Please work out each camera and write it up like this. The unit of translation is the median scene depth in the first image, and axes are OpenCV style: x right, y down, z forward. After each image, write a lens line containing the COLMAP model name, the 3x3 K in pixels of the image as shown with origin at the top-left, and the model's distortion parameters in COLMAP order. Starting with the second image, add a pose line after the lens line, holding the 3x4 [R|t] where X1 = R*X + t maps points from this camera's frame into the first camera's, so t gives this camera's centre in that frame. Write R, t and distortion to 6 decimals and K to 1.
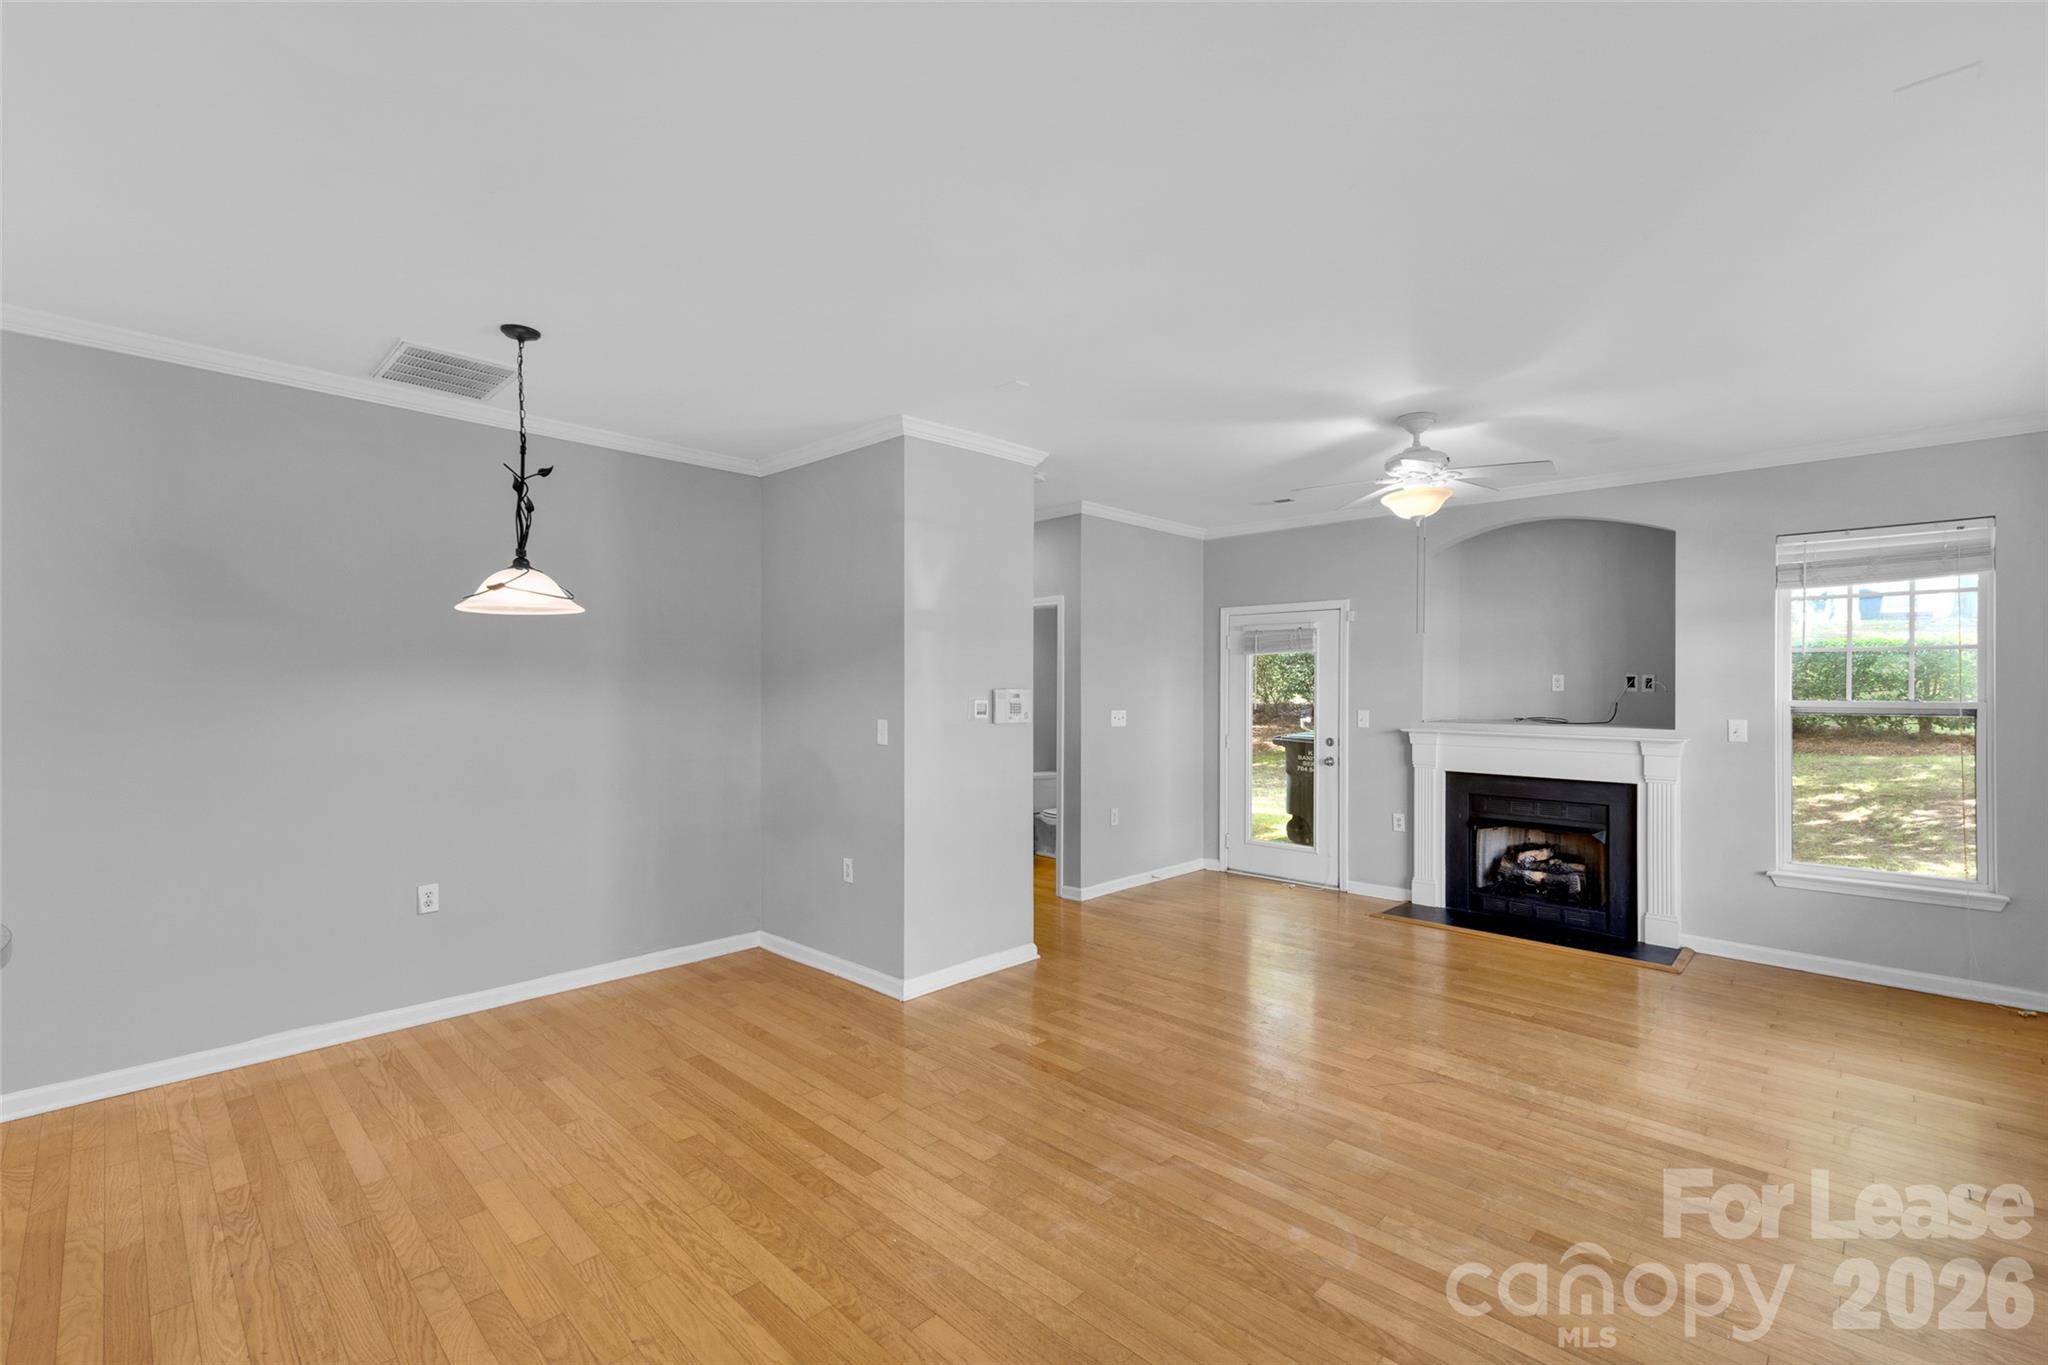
lens RADIAL K [[880.9, 0, 1024.0], [0, 880.9, 682.5], [0, 0, 1]] dist [0.000843, 0.000168]
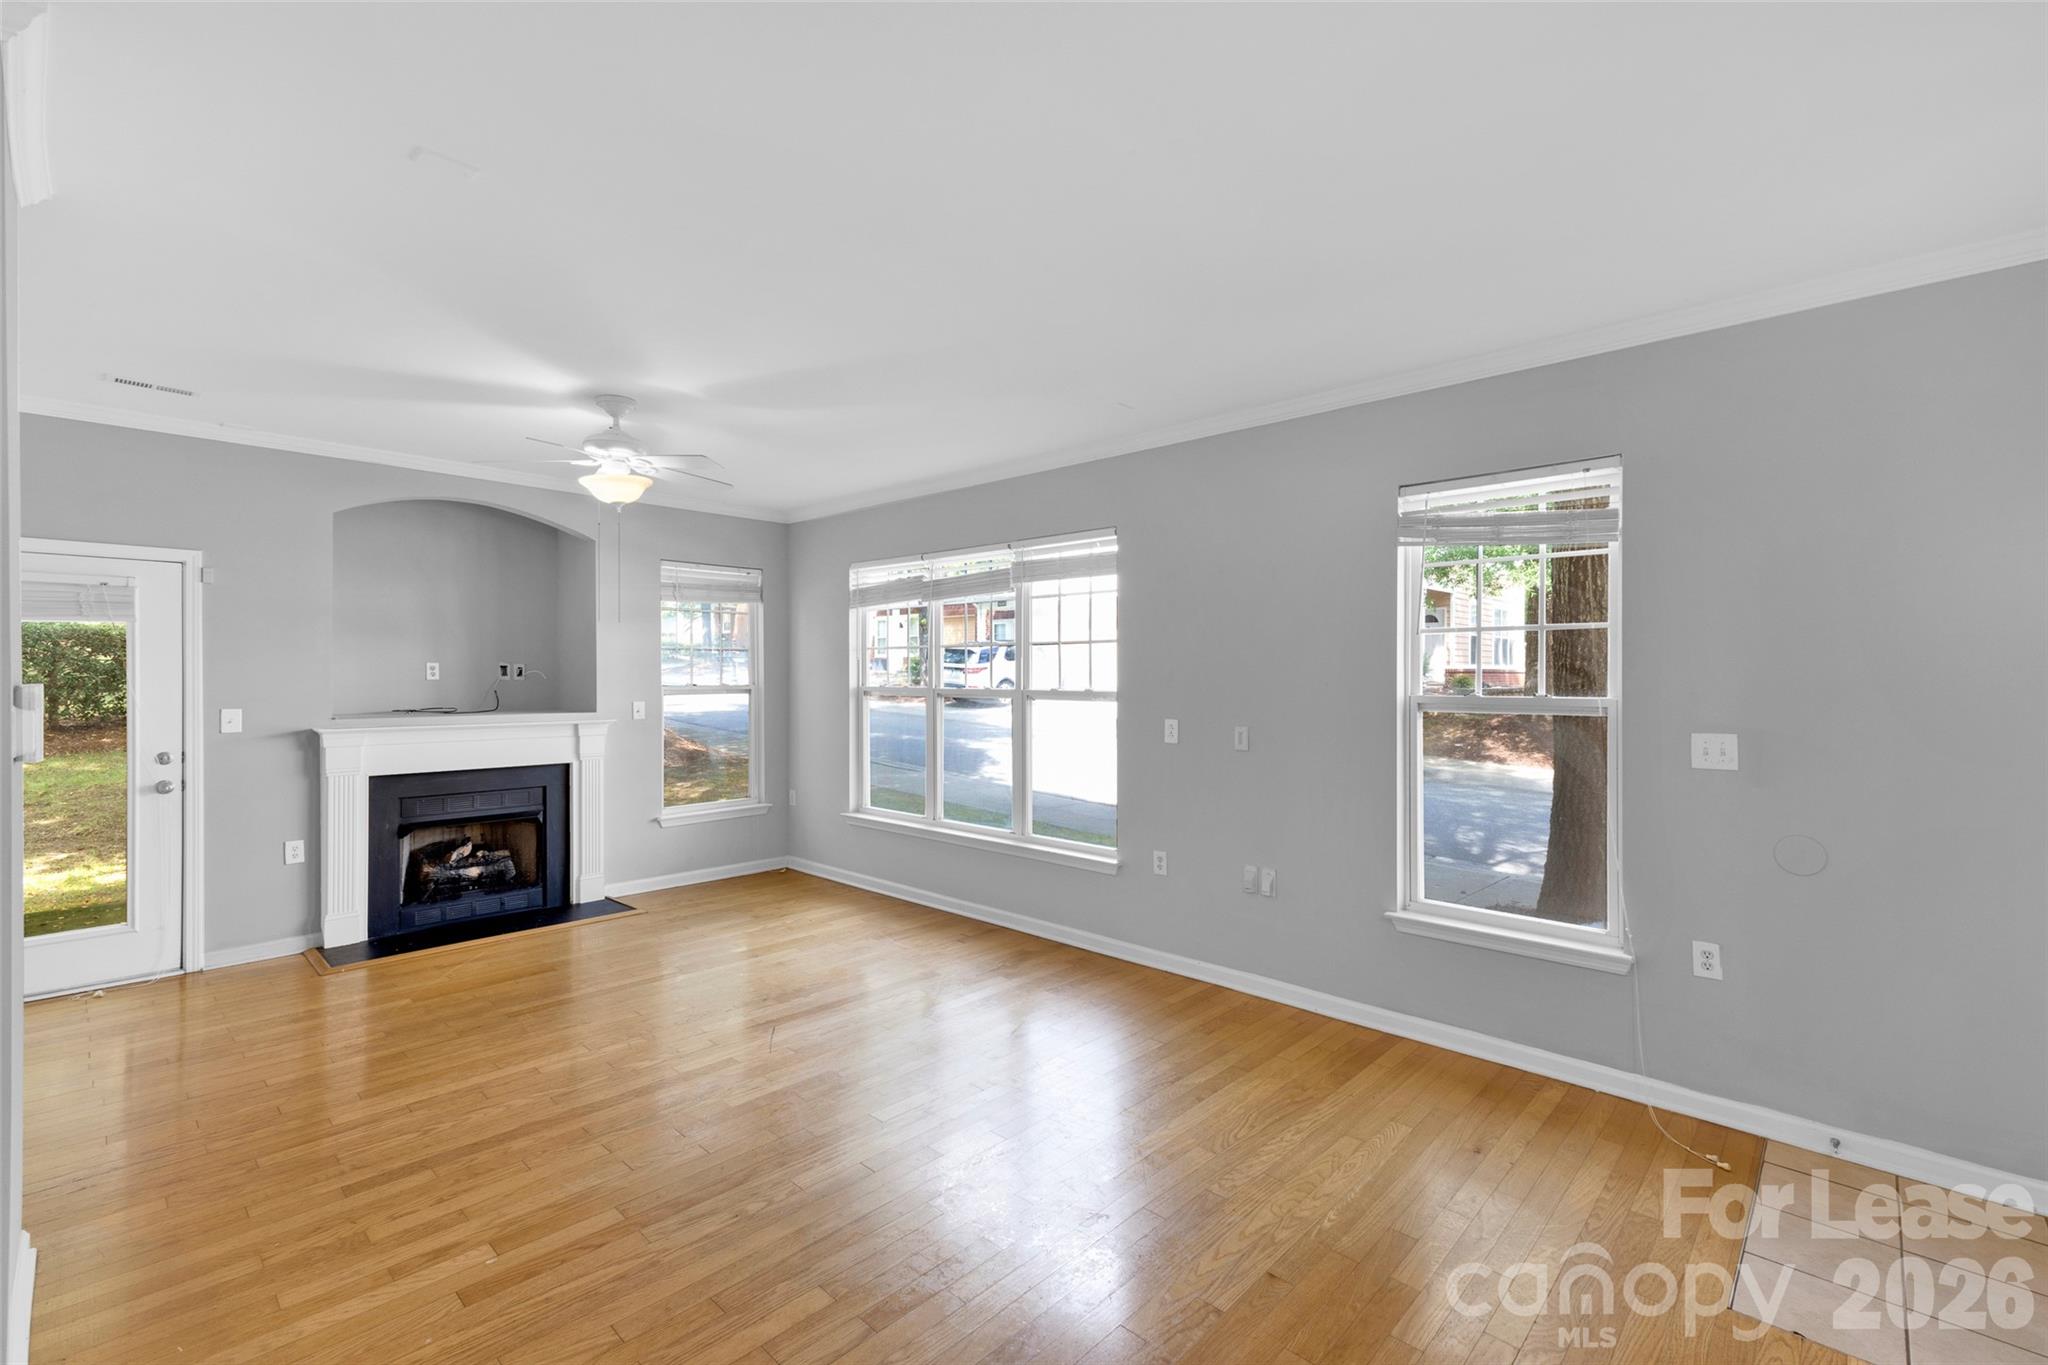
lens RADIAL K [[888.2, 0, 1023.8], [0, 888.2, 656.9], [0, 0, 1]] dist [0.001134, 0.000055]
pose [[-0.007594, 0.018055, 0.999808, -0.405909], [-0.003019, 0.999832, -0.018078, 0.000216], [-0.999967, -0.003155, -0.007538, 0.413919]]
